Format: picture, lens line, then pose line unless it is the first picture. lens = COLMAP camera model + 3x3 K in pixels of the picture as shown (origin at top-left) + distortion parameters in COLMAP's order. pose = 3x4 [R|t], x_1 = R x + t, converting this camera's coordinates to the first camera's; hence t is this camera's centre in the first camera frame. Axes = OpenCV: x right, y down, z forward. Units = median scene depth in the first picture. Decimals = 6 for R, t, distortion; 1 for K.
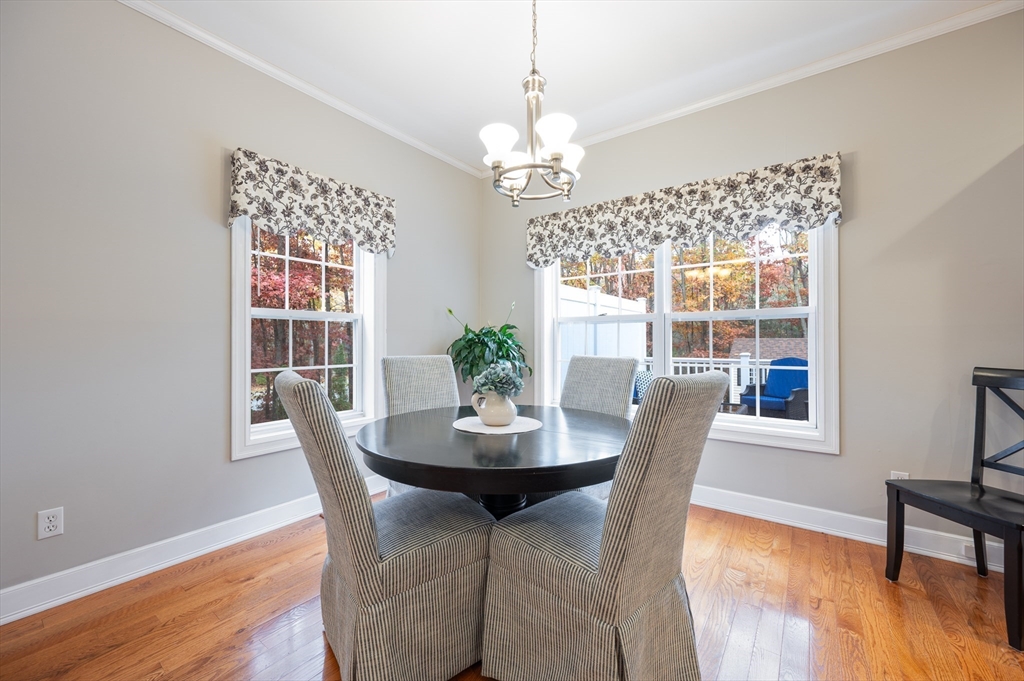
lens RADIAL K [[406.5, 0, 516.9], [0, 406.5, 339.1], [0, 0, 1]] dist [0.000967, -0.000441]
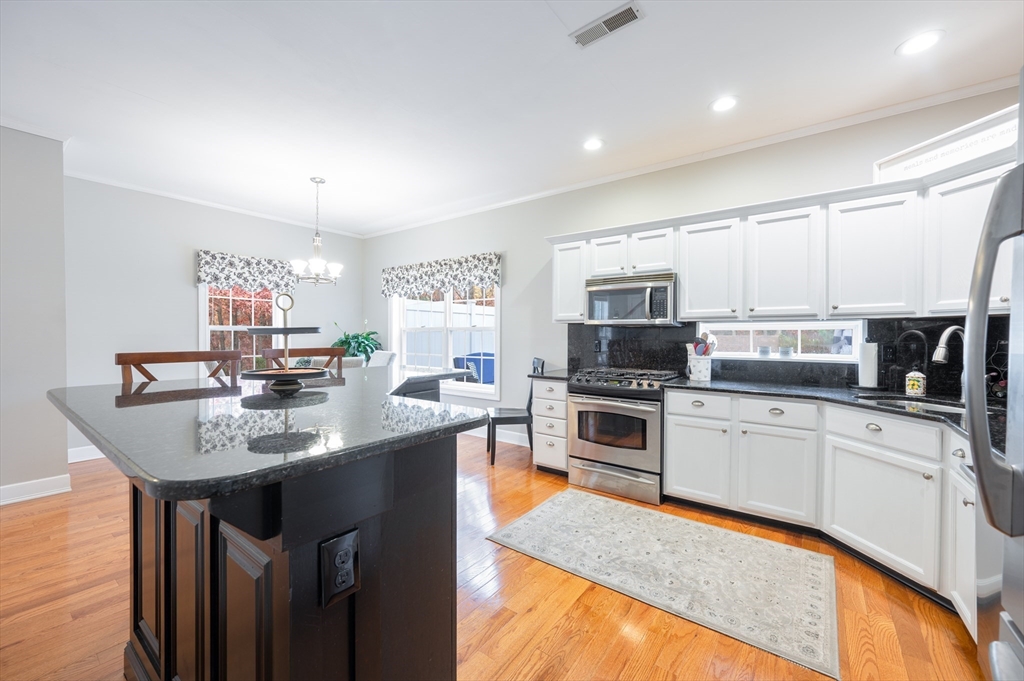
lens RADIAL K [[406.5, 0, 516.8], [0, 406.5, 340.9], [0, 0, 1]] dist [0.000967, -0.000441]
pose [[0.999948, 0.006849, -0.007574, 0.799709], [-0.006671, 0.999707, 0.023254, -0.054719], [0.007731, -0.023202, 0.999701, -0.906186]]
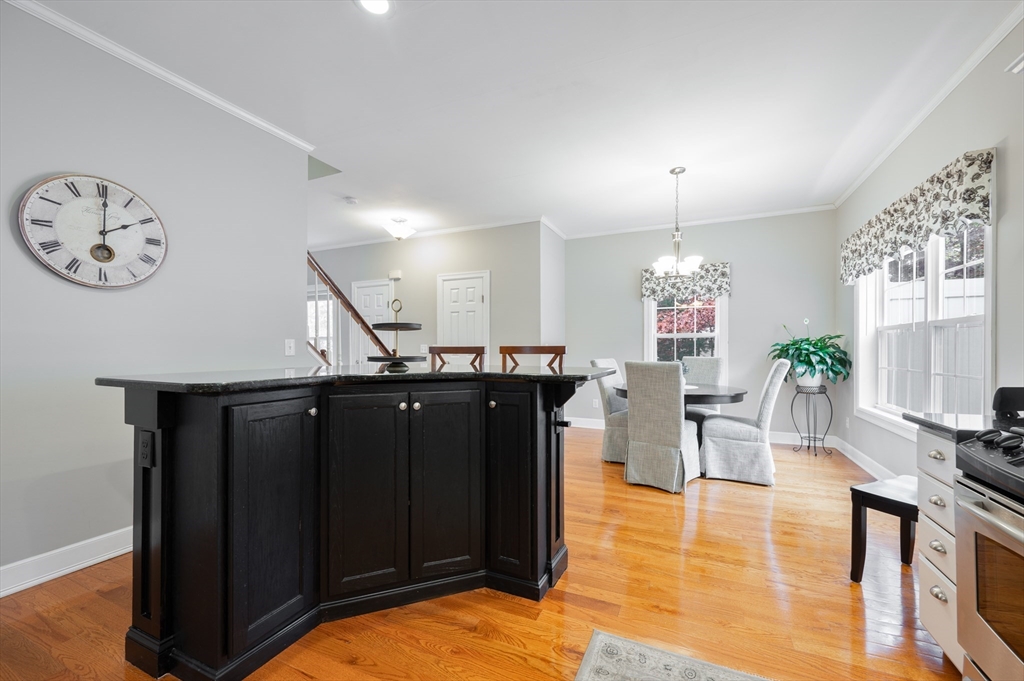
lens RADIAL K [[406.5, 0, 516.7], [0, 406.5, 349.5], [0, 0, 1]] dist [0.000967, -0.000441]
pose [[0.198257, 0.007259, -0.980123, 1.321060], [0.006939, 0.999937, 0.008809, -0.013017], [0.980126, -0.008547, 0.198194, -0.195804]]
